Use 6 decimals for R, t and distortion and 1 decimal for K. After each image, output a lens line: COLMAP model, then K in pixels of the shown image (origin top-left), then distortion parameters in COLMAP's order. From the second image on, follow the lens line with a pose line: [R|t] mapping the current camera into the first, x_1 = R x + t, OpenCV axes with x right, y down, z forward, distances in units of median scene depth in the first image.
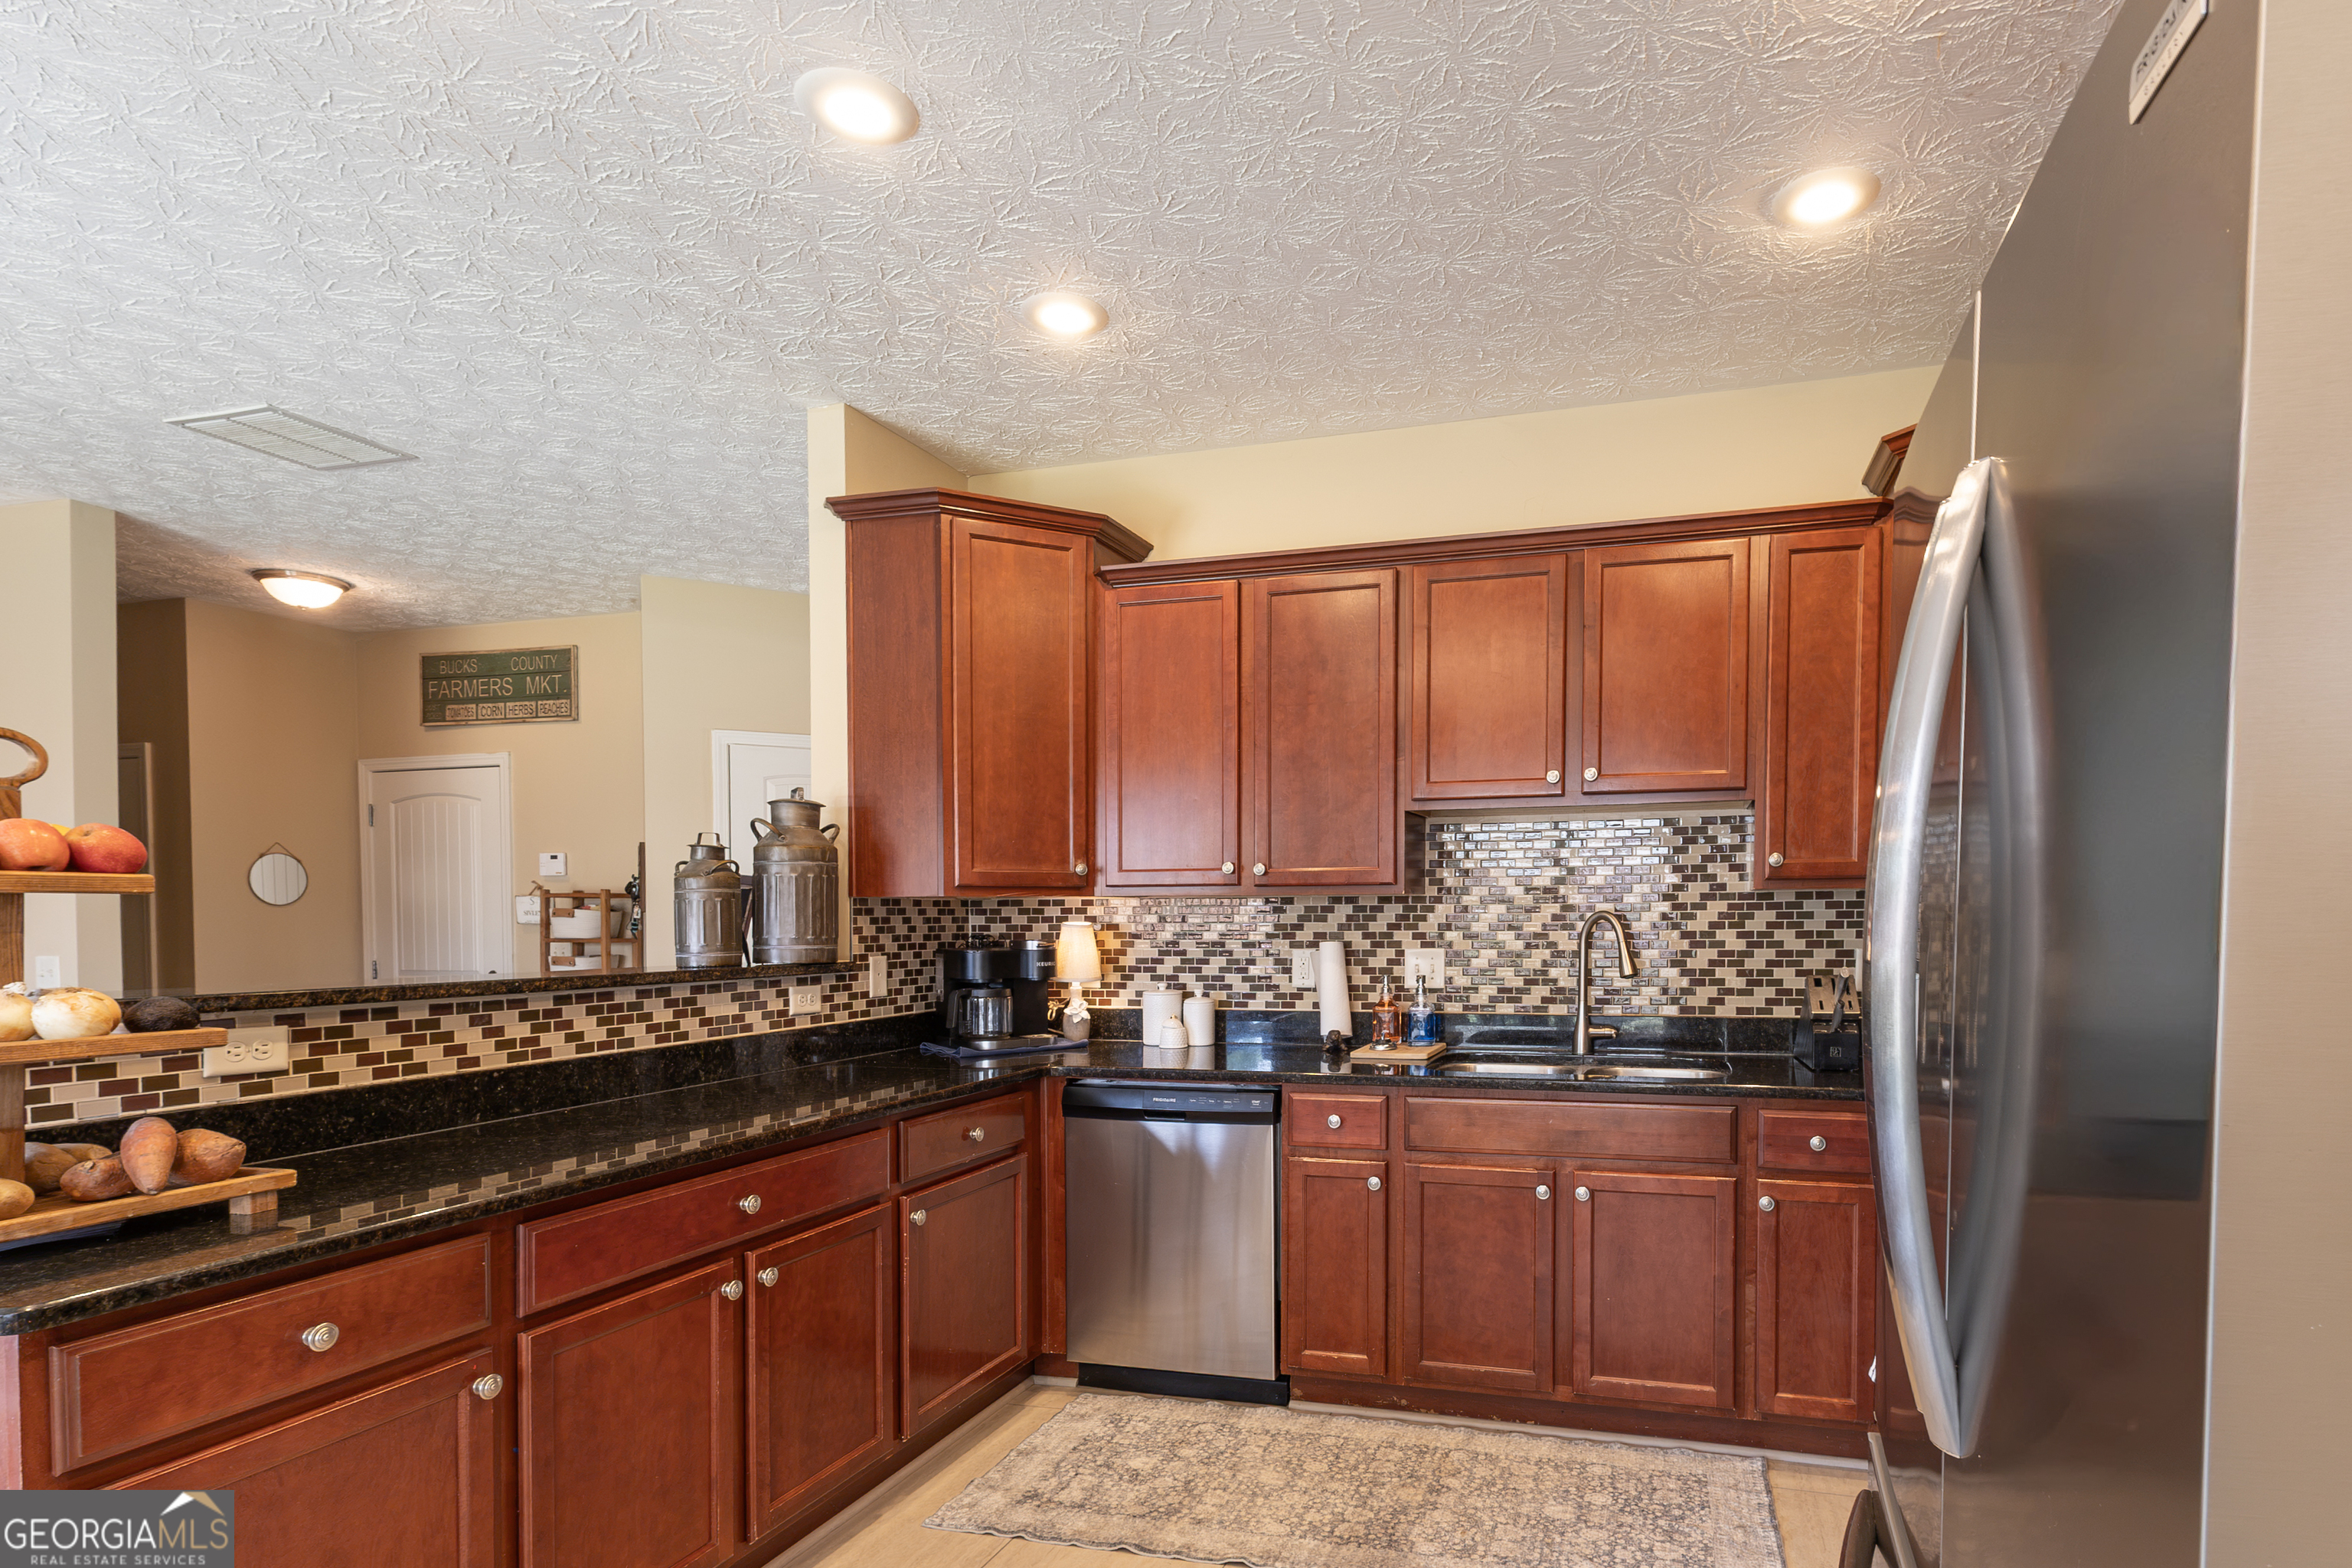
lens RADIAL K [[1207.0, 0, 1176.1], [0, 1207.0, 952.6], [0, 0, 1]] dist [0.004411, 0.000033]
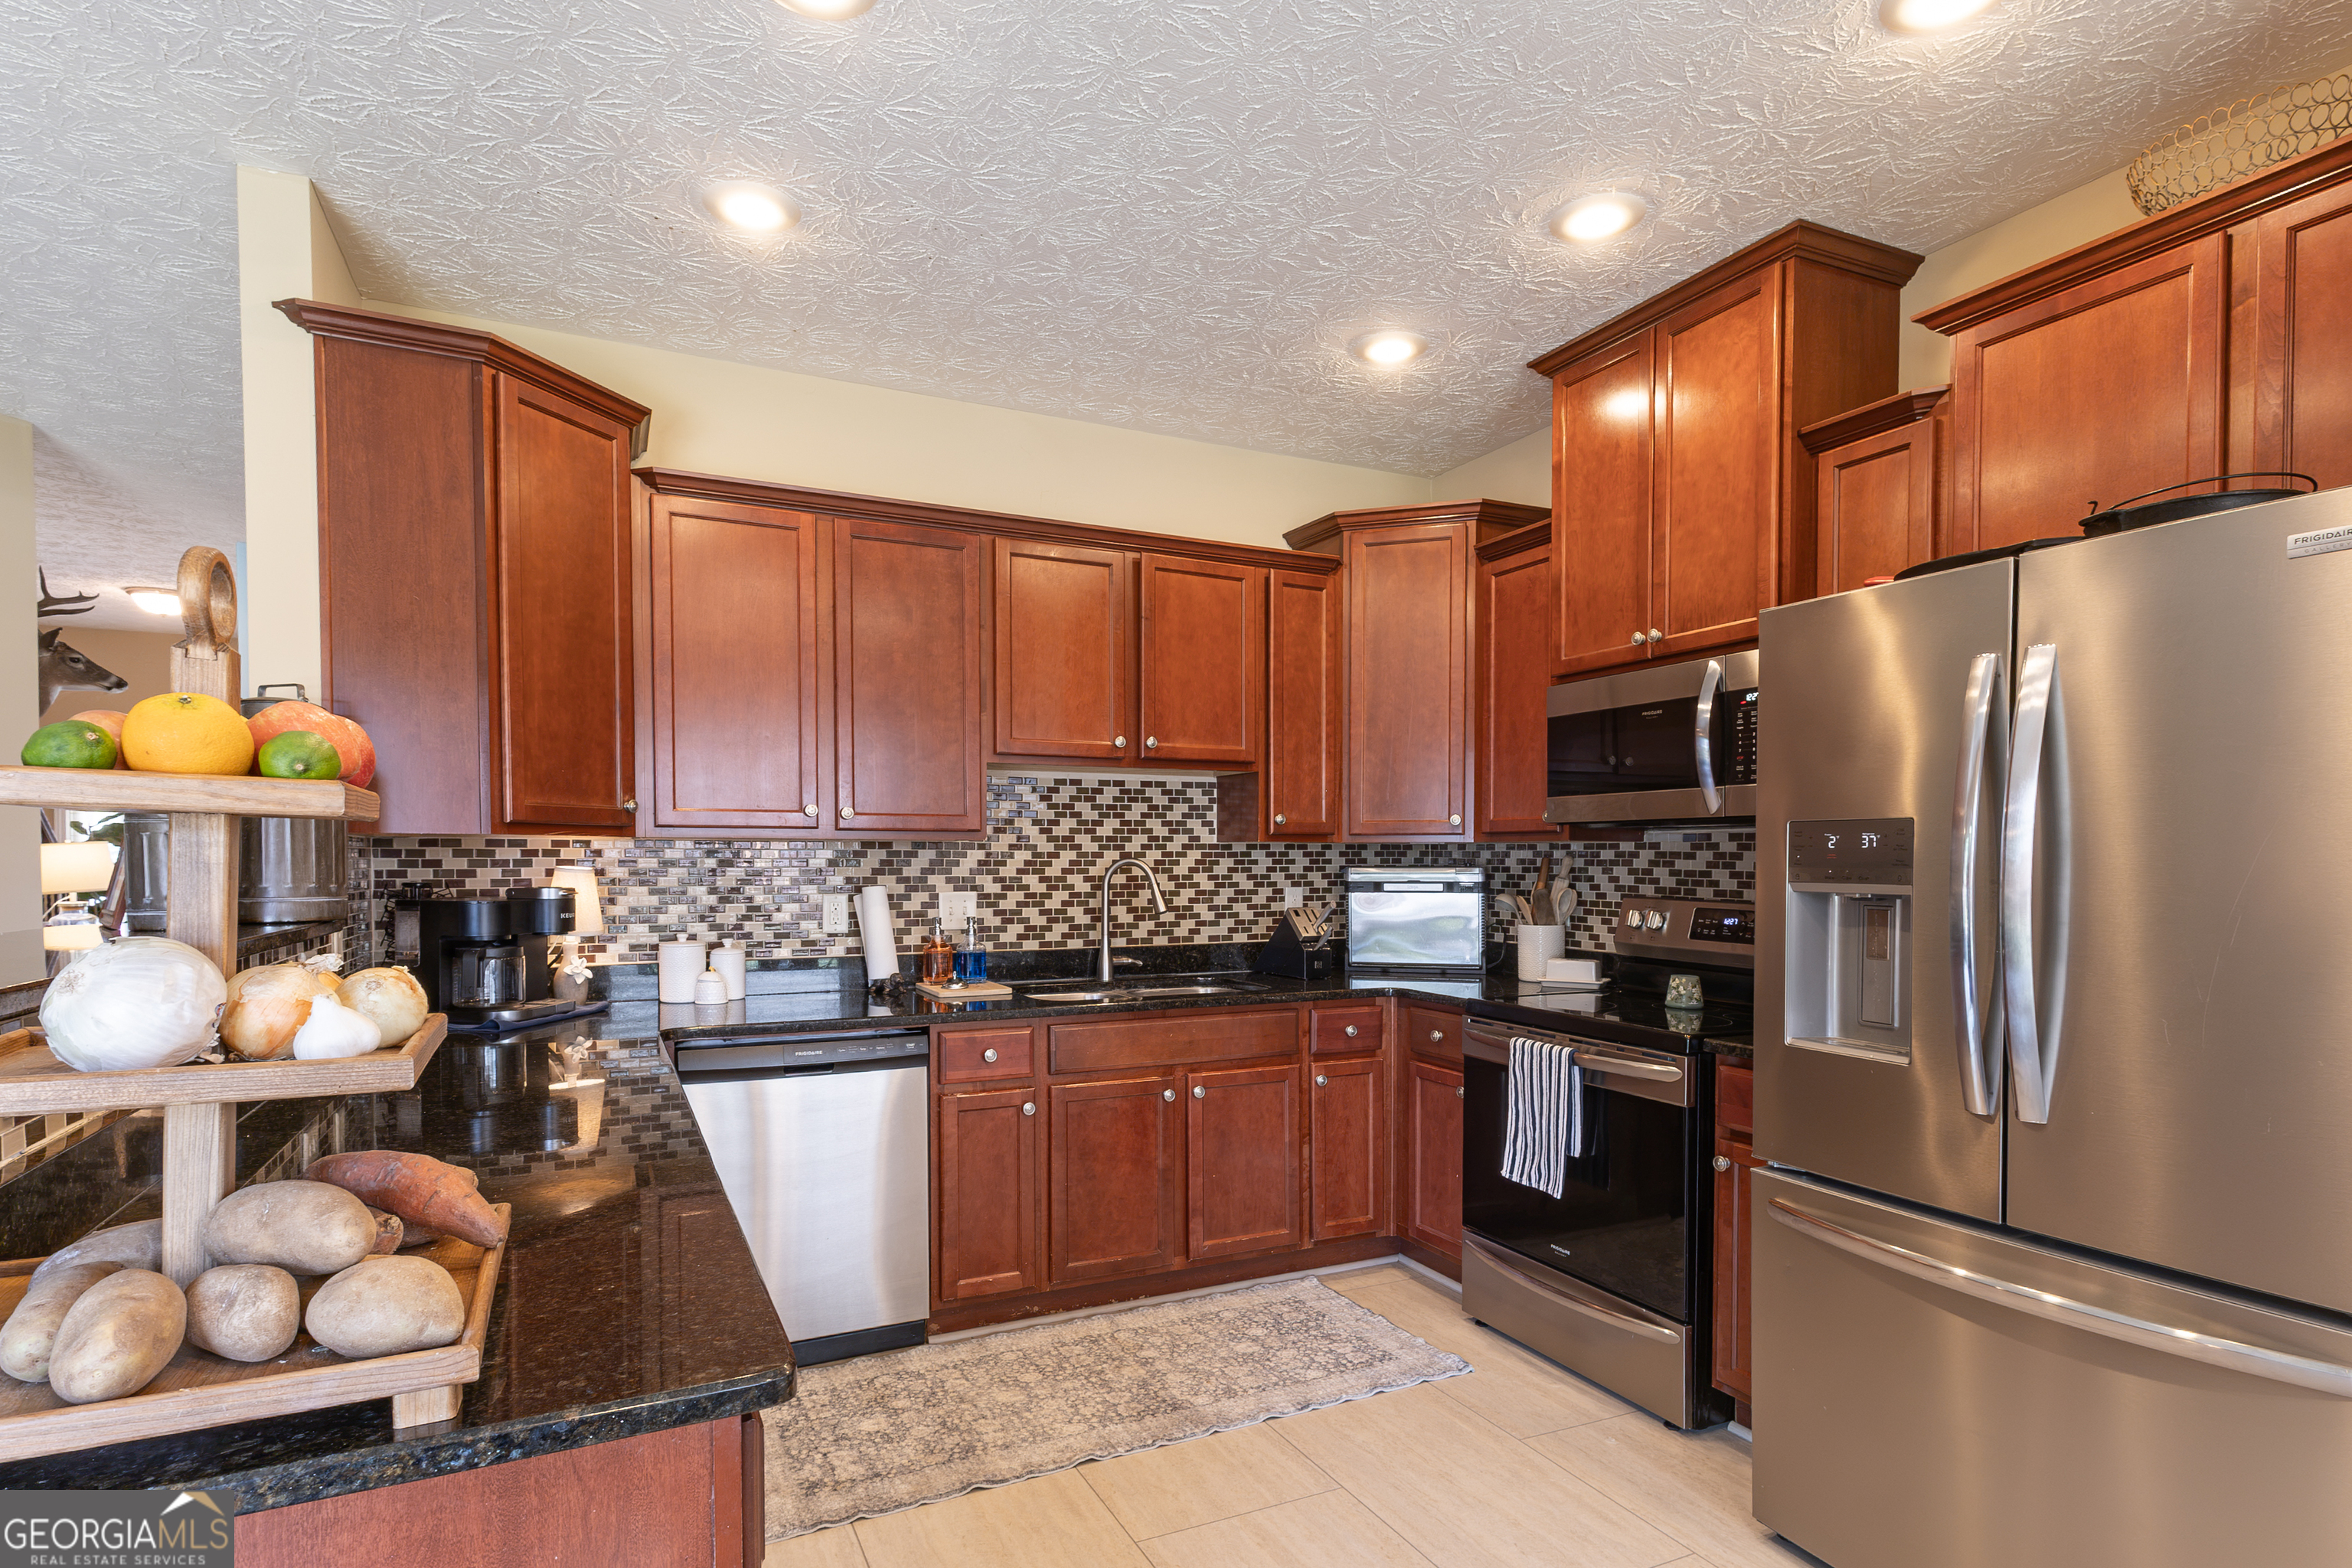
lens RADIAL K [[1204.3, 0, 1180.1], [0, 1204.3, 883.9], [0, 0, 1]] dist [-0.005553, -0.000749]
pose [[0.751357, -0.007071, 0.659858, -0.376718], [0.015749, 0.999850, -0.007217, 0.000286], [-0.659708, 0.015815, 0.751356, 0.085252]]
